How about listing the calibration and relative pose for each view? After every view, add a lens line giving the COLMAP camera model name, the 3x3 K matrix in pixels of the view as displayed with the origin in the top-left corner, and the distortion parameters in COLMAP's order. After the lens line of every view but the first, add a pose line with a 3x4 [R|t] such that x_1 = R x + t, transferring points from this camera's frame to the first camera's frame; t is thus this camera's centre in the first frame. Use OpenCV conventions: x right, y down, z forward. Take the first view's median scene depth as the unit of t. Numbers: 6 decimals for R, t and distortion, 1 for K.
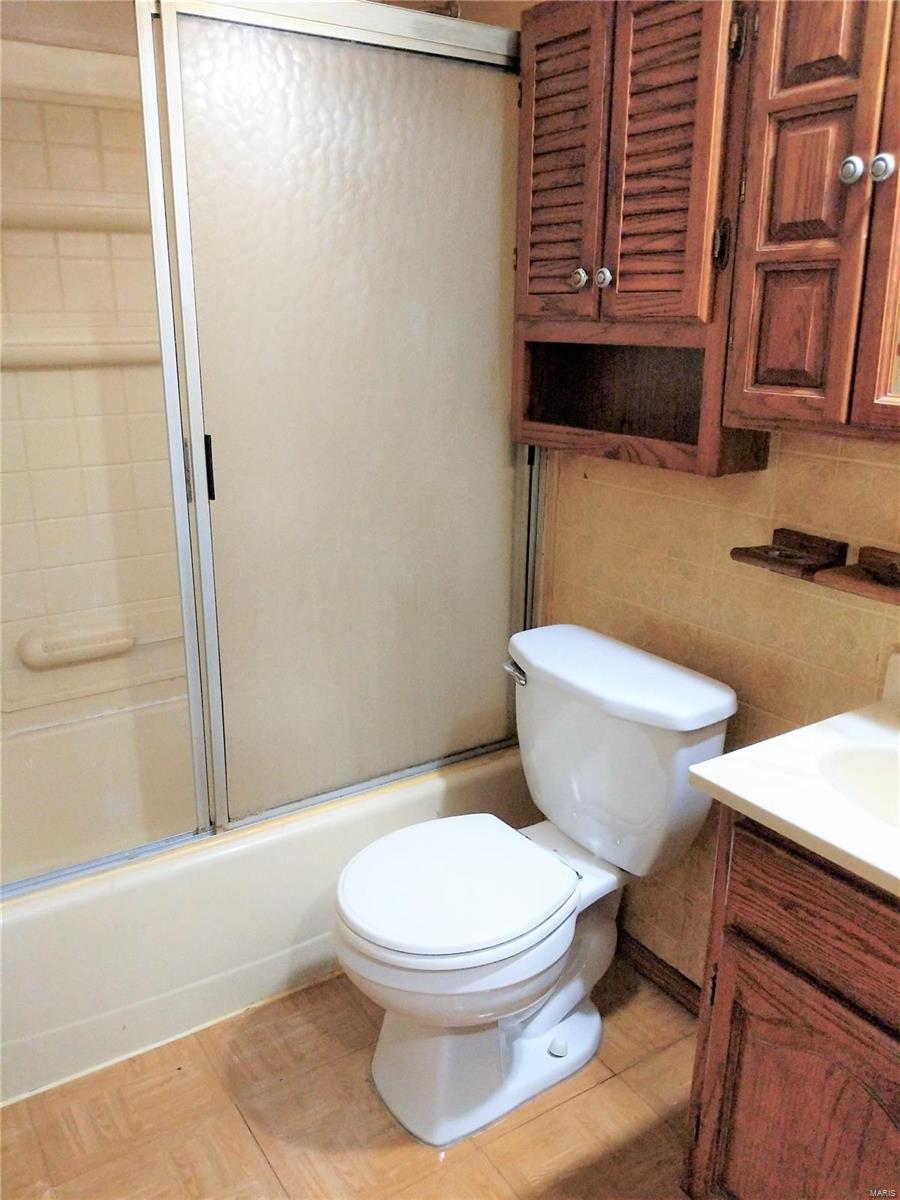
lens RADIAL K [[962.5, 0, 450.0], [0, 962.5, 600.0], [0, 0, 1]] dist [0.036034, -0.051007]
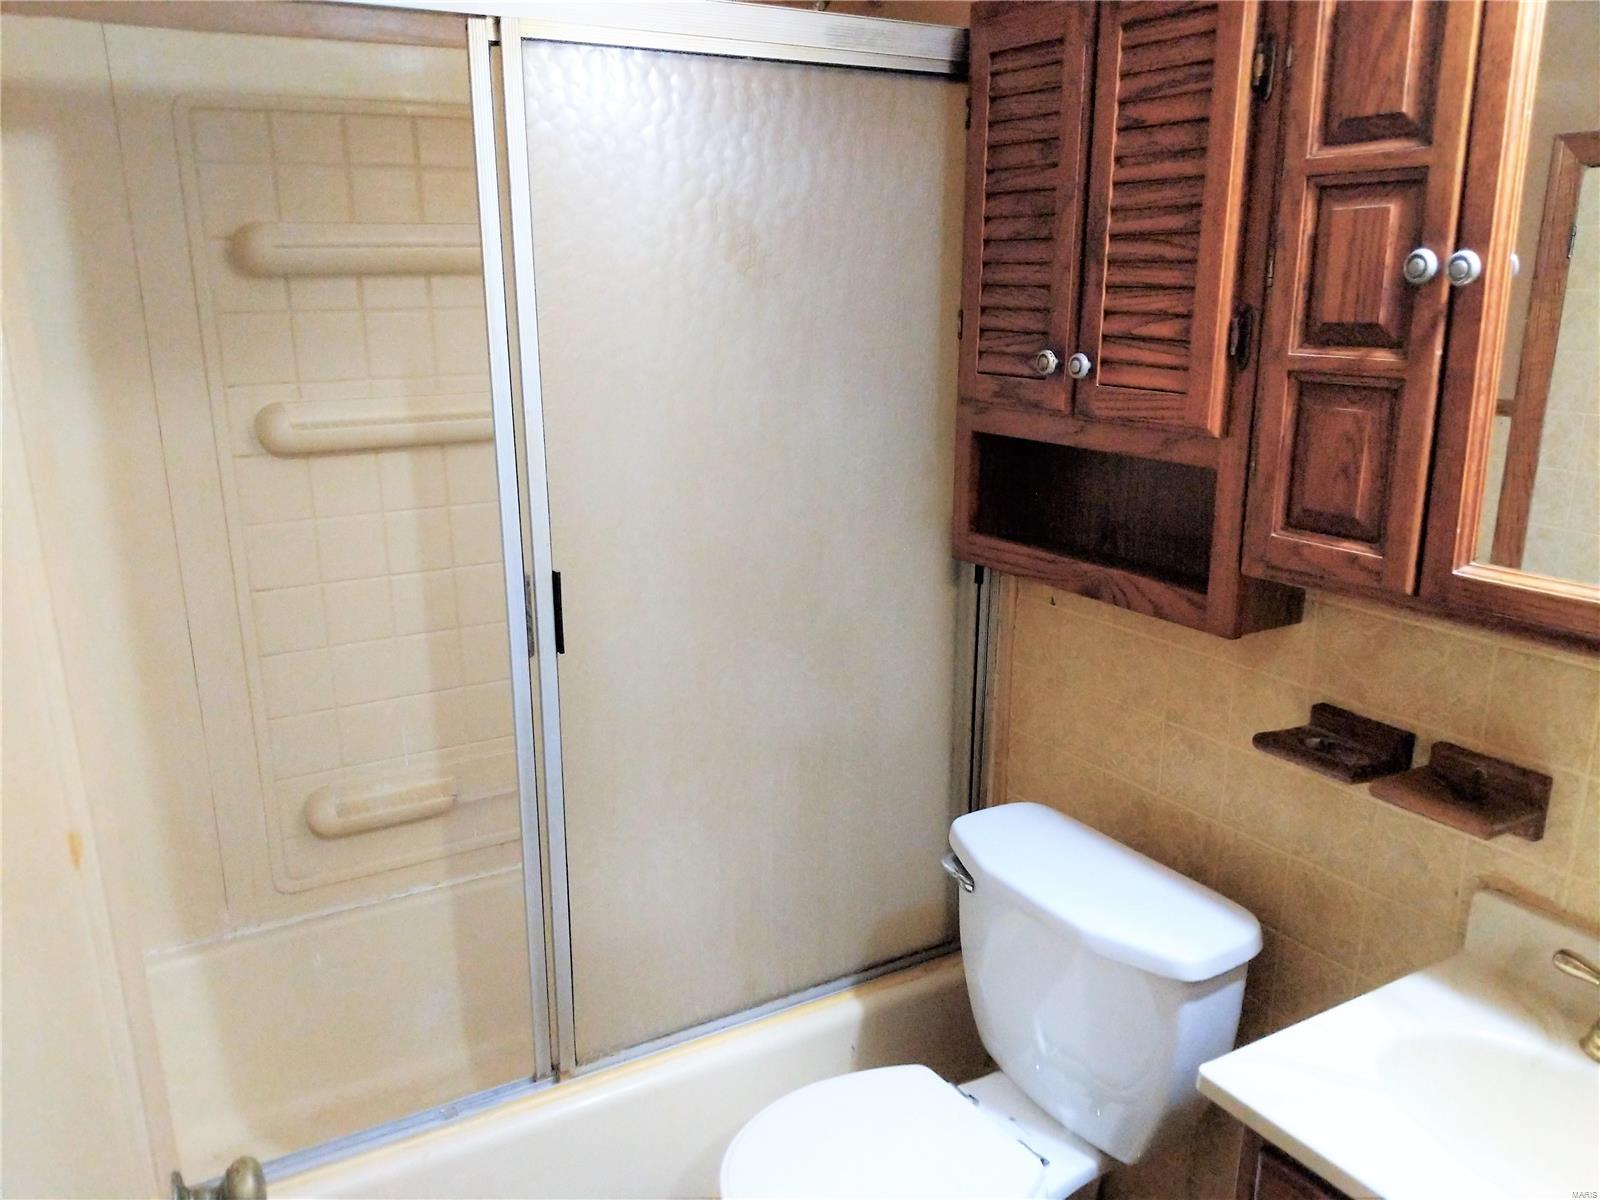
lens RADIAL K [[1282.8, 0, 800.0], [0, 1282.8, 600.0], [0, 0, 1]] dist [0.083224, -0.147930]
pose [[0.998857, 0.005516, -0.047472, -0.009226], [-0.006267, 0.999857, -0.015687, -0.131064], [0.047378, 0.015967, 0.998749, -0.009300]]
